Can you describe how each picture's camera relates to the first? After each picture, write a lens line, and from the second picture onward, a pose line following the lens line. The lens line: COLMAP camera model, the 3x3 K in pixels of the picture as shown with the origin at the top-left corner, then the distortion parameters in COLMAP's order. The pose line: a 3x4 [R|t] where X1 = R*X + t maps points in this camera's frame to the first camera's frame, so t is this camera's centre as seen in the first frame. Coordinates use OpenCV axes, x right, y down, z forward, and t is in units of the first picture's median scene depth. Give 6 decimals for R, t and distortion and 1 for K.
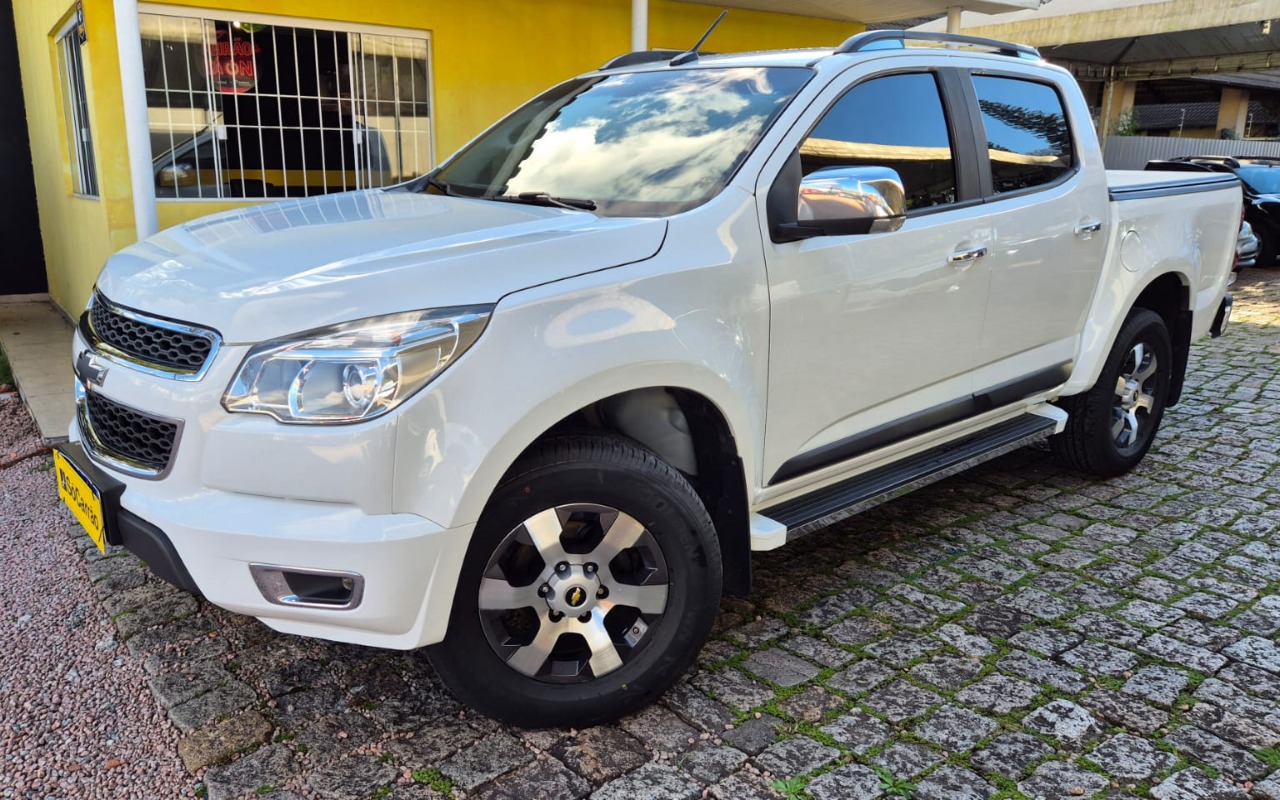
lens RADIAL K [[978.8, 0, 567.8], [0, 978.8, 399.1], [0, 0, 1]] dist [0.077012, -0.080956]
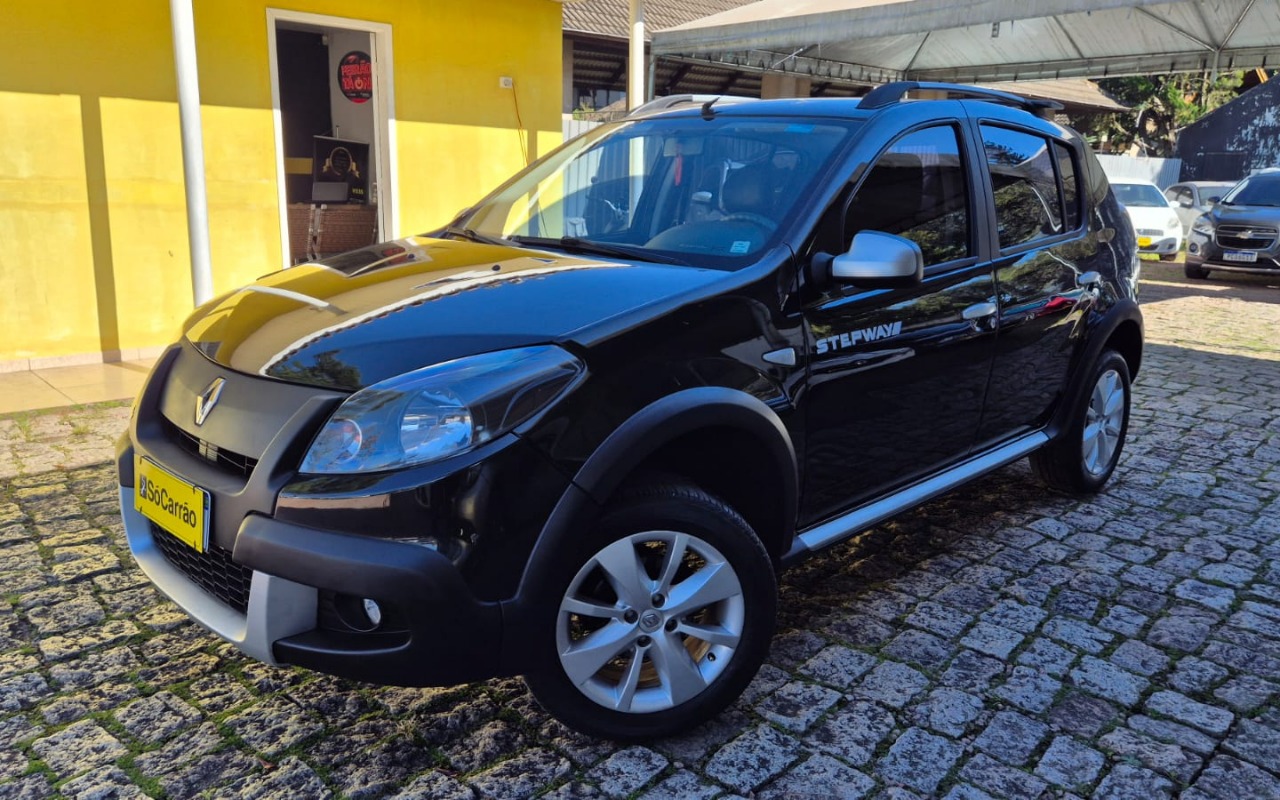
lens RADIAL K [[978.8, 0, 630.4], [0, 978.8, 388.9], [0, 0, 1]] dist [0.077012, -0.080956]
pose [[0.987060, -0.012485, 0.159862, 0.595306], [0.013746, 0.999882, -0.006789, -0.055674], [-0.159758, 0.008899, 0.987116, 0.296867]]
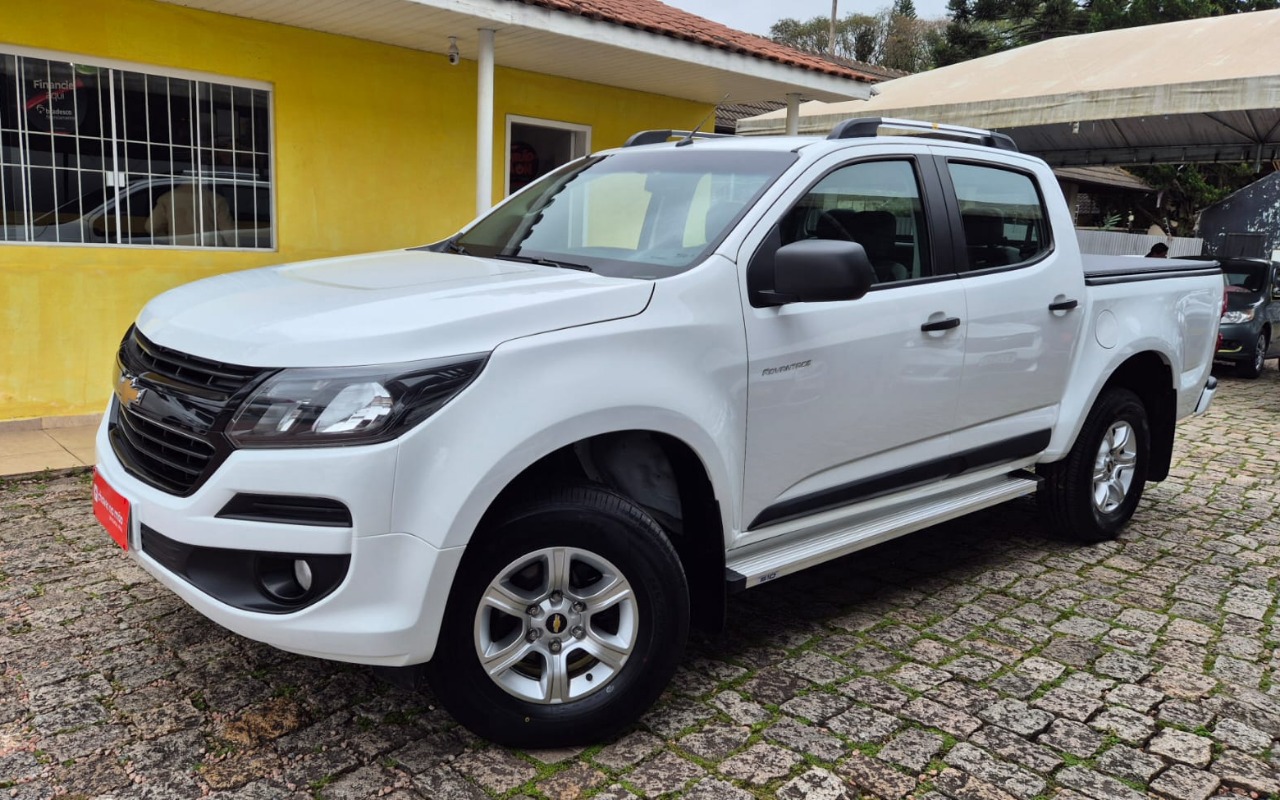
lens RADIAL K [[978.8, 0, 591.5], [0, 978.8, 381.4], [0, 0, 1]] dist [0.077012, -0.080956]
pose [[0.991293, 0.020374, 0.130090, 0.107092], [-0.010126, 0.996827, -0.078953, -0.003495], [-0.131286, 0.076949, 0.988354, 0.012988]]
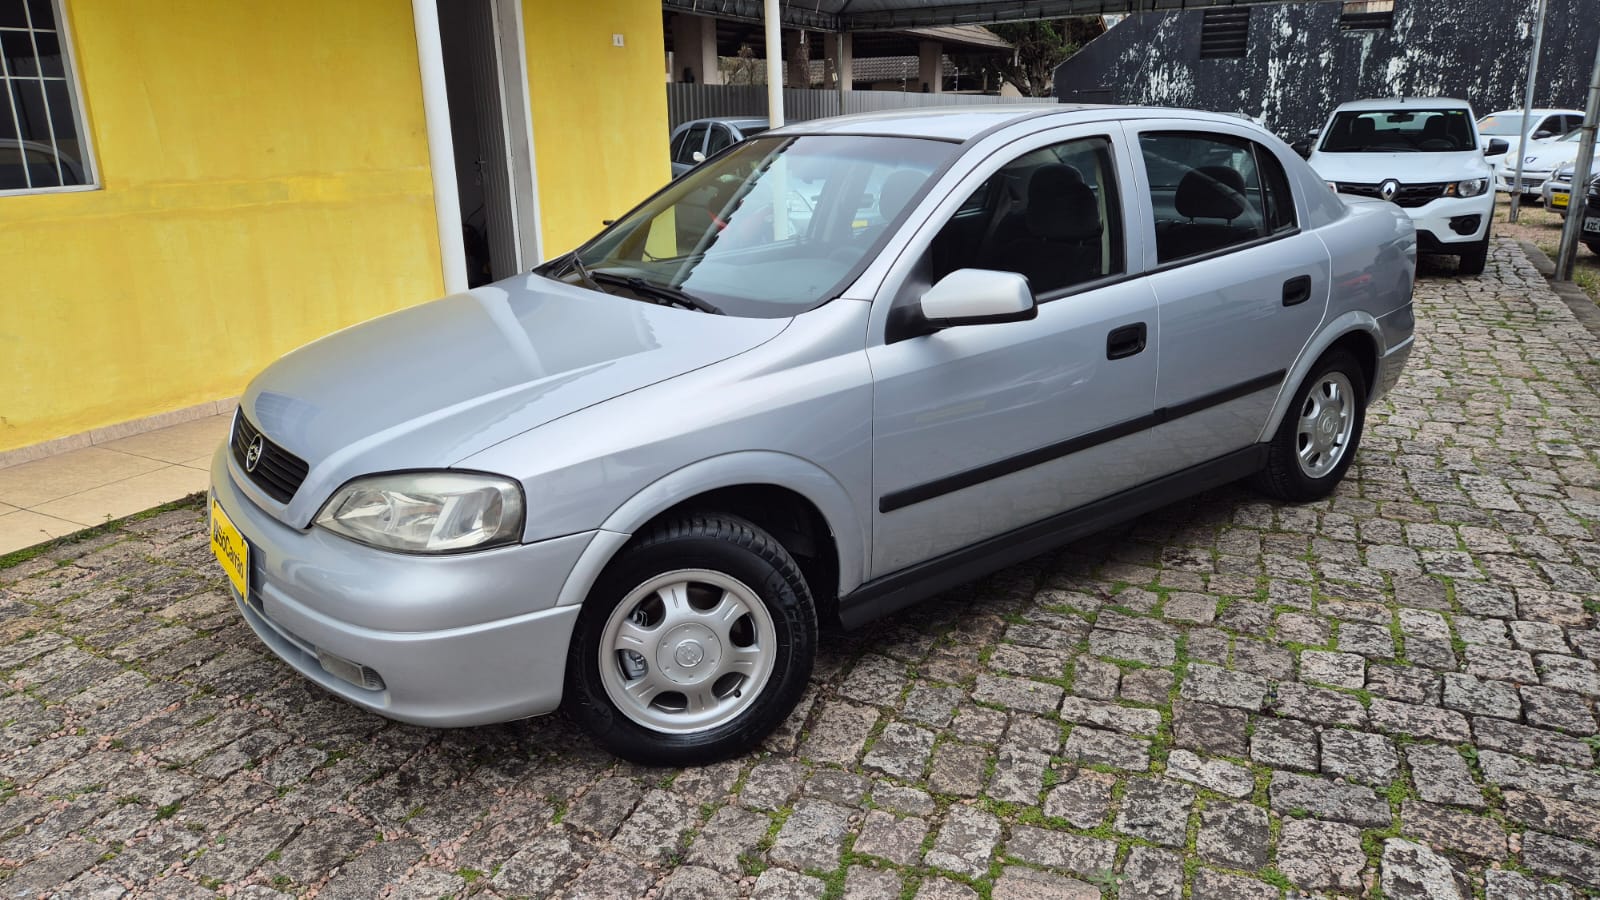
lens RADIAL K [[1114.2, 0, 805.6], [0, 1114.2, 420.5], [0, 0, 1]] dist [0.044373, -0.030139]
pose [[0.878769, -0.139988, 0.456255, -0.190386], [0.127312, 0.990131, 0.058581, -0.094574], [-0.459953, 0.006607, 0.887919, 0.355425]]
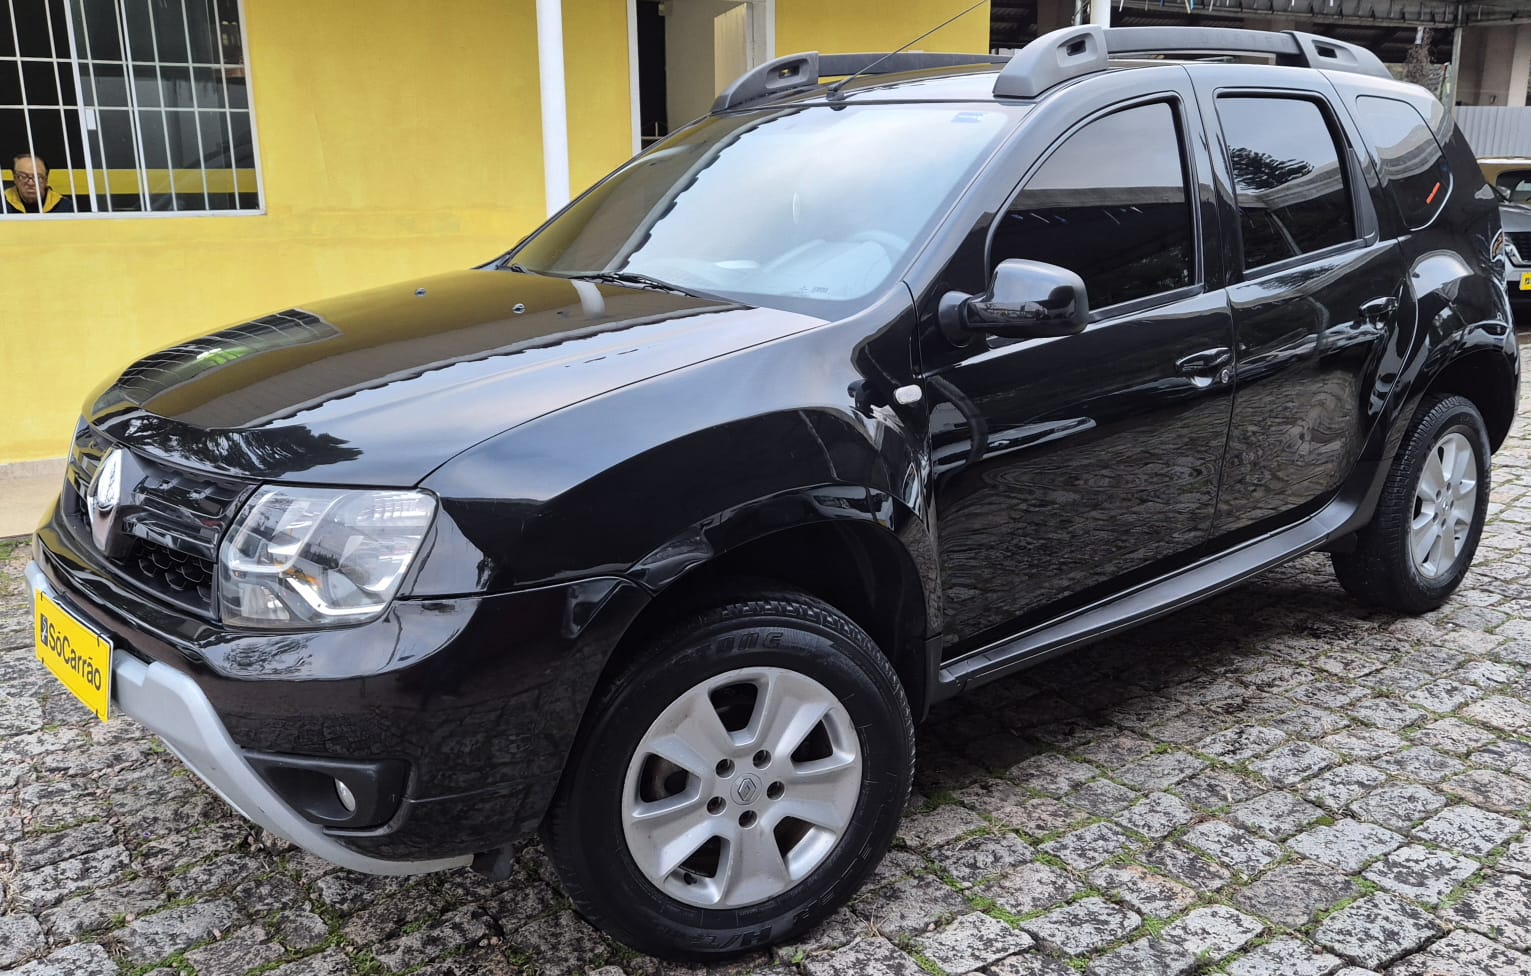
lens RADIAL K [[1378.4, 0, 765.9], [0, 1378.4, 492.8], [0, 0, 1]] dist [0.048734, -0.048079]
pose [[0.999782, -0.002859, -0.020659, 0.462498], [0.002964, 0.999983, 0.005072, -0.048439], [0.020644, -0.005132, 0.999774, 0.185816]]
